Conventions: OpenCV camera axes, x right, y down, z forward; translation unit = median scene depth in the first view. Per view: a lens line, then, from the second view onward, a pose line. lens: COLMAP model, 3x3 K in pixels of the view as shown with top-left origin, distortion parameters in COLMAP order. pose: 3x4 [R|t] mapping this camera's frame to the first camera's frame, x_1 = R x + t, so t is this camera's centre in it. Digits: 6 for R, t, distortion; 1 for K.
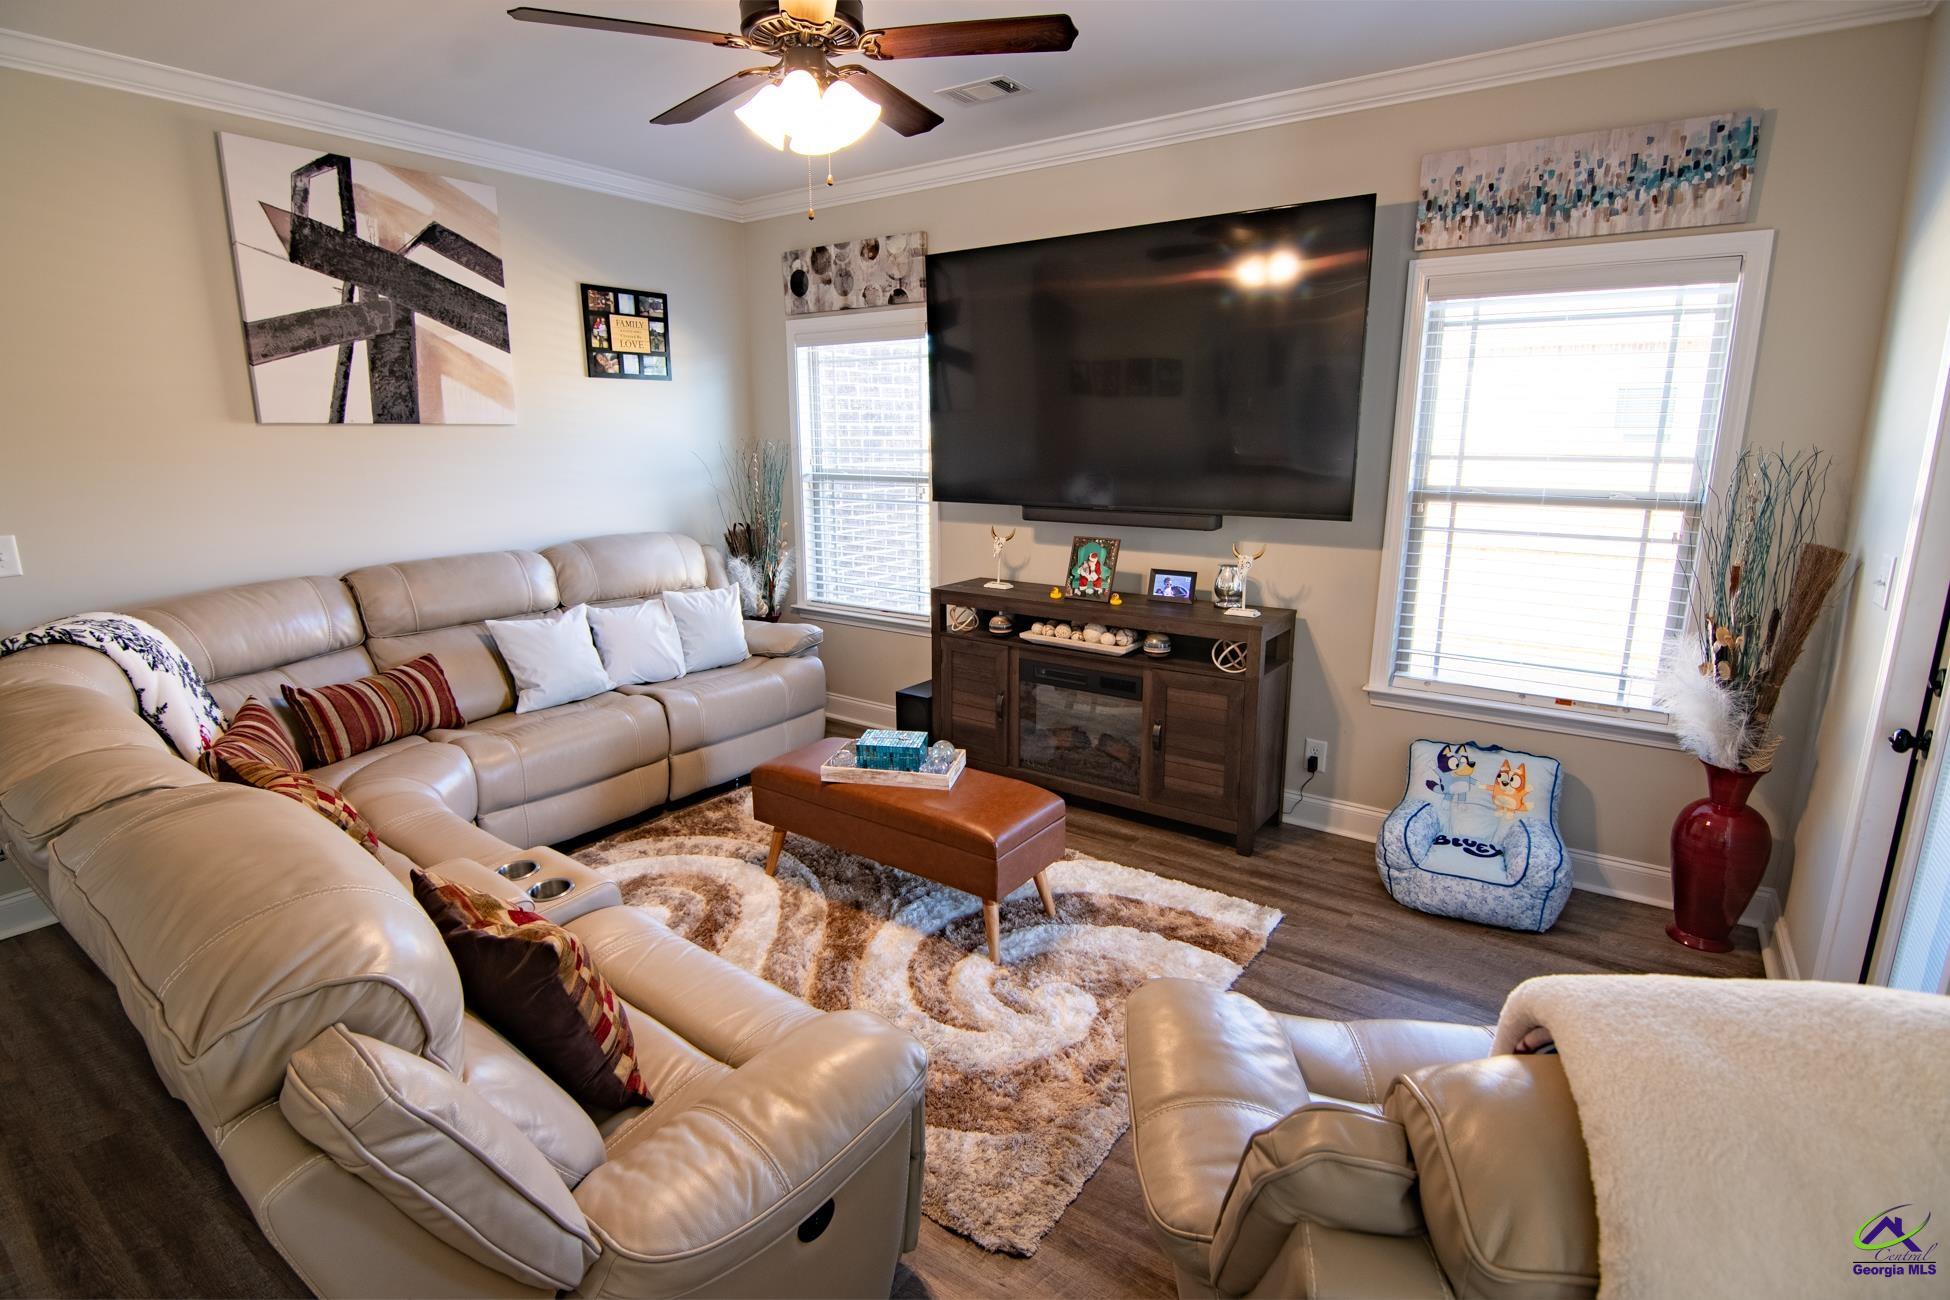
lens RADIAL K [[940.0, 0, 971.0], [0, 940.0, 645.3], [0, 0, 1]] dist [-0.019171, -0.003765]
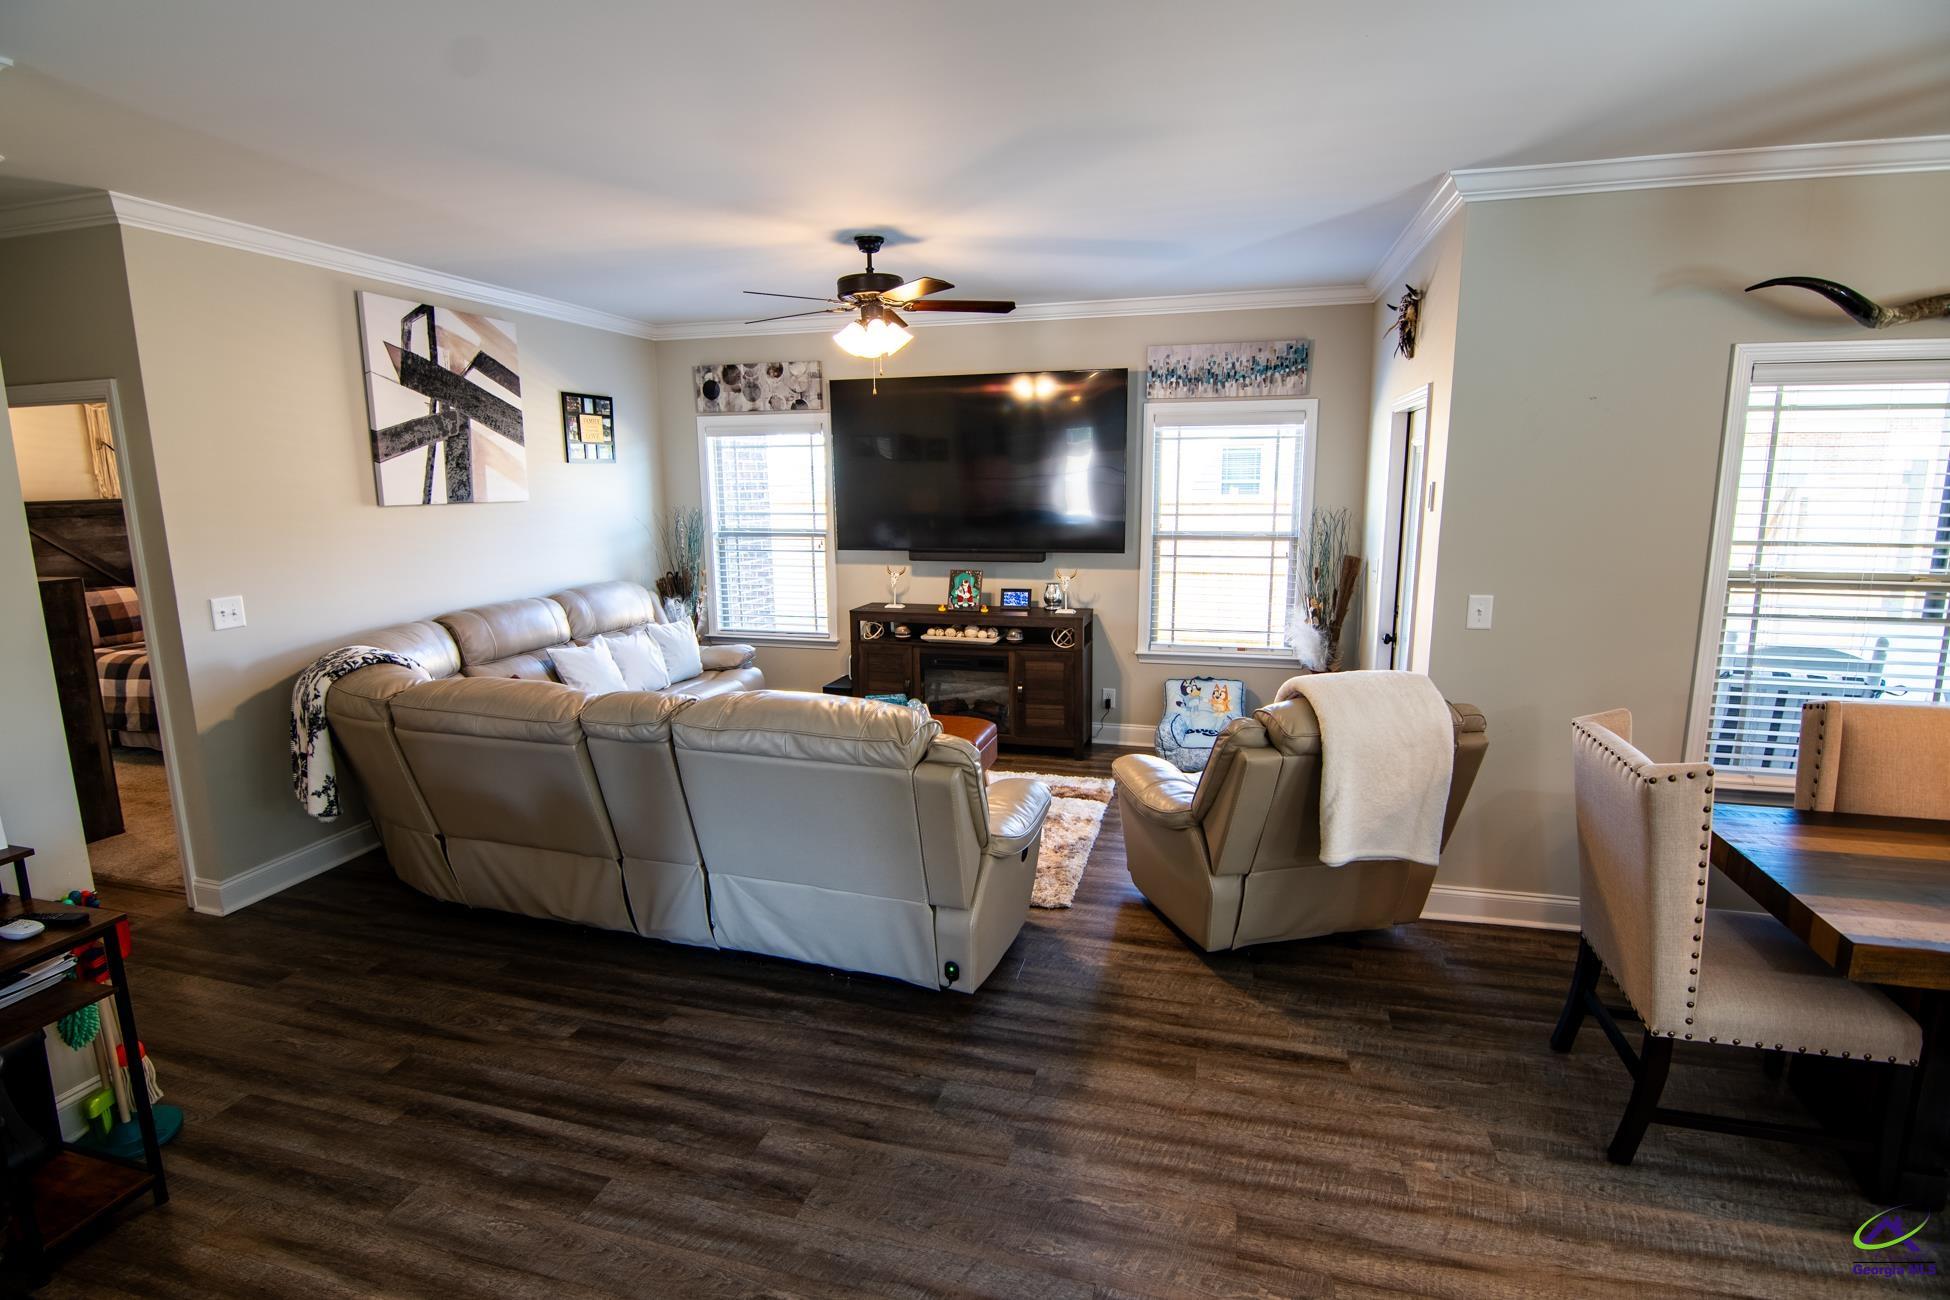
lens RADIAL K [[940.0, 0, 972.8], [0, 940.0, 647.3], [0, 0, 1]] dist [-0.019171, -0.003765]
pose [[0.939951, -0.066248, 0.334818, -0.402485], [0.080807, 0.996286, -0.029725, 0.061253], [-0.331605, 0.054996, 0.941814, -0.468396]]
